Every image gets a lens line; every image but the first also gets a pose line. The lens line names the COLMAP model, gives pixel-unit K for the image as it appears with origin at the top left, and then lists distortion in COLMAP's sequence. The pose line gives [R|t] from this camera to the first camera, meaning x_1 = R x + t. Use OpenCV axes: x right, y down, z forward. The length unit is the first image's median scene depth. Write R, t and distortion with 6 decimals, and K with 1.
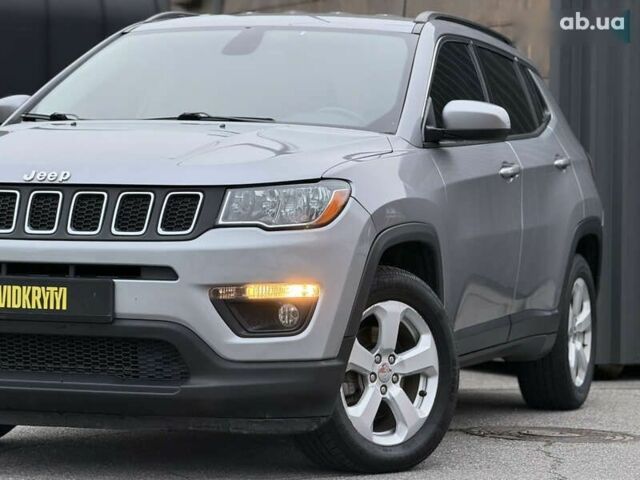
lens RADIAL K [[2310.6, 0, 339.9], [0, 2310.6, 215.8], [0, 0, 1]] dist [0.252239, 0.000000]
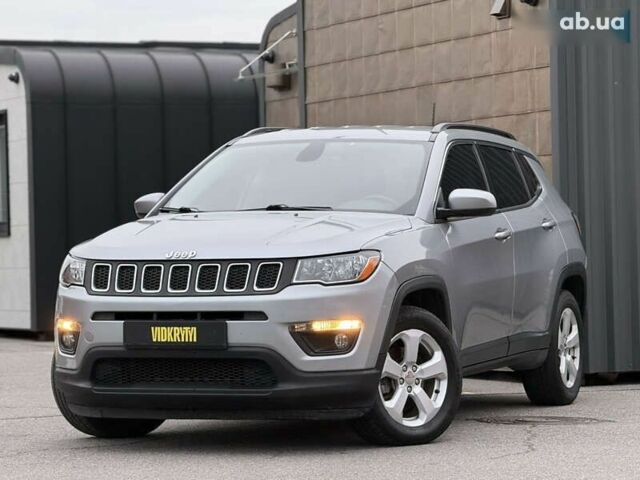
lens RADIAL K [[2116.7, 0, 321.8], [0, 2116.7, 237.3], [0, 0, 1]] dist [0.141730, 0.000000]
pose [[0.998162, -0.032975, -0.050853, 0.035442], [0.032598, 0.999435, -0.008231, -0.013118], [0.051096, 0.006559, 0.998672, -0.364600]]
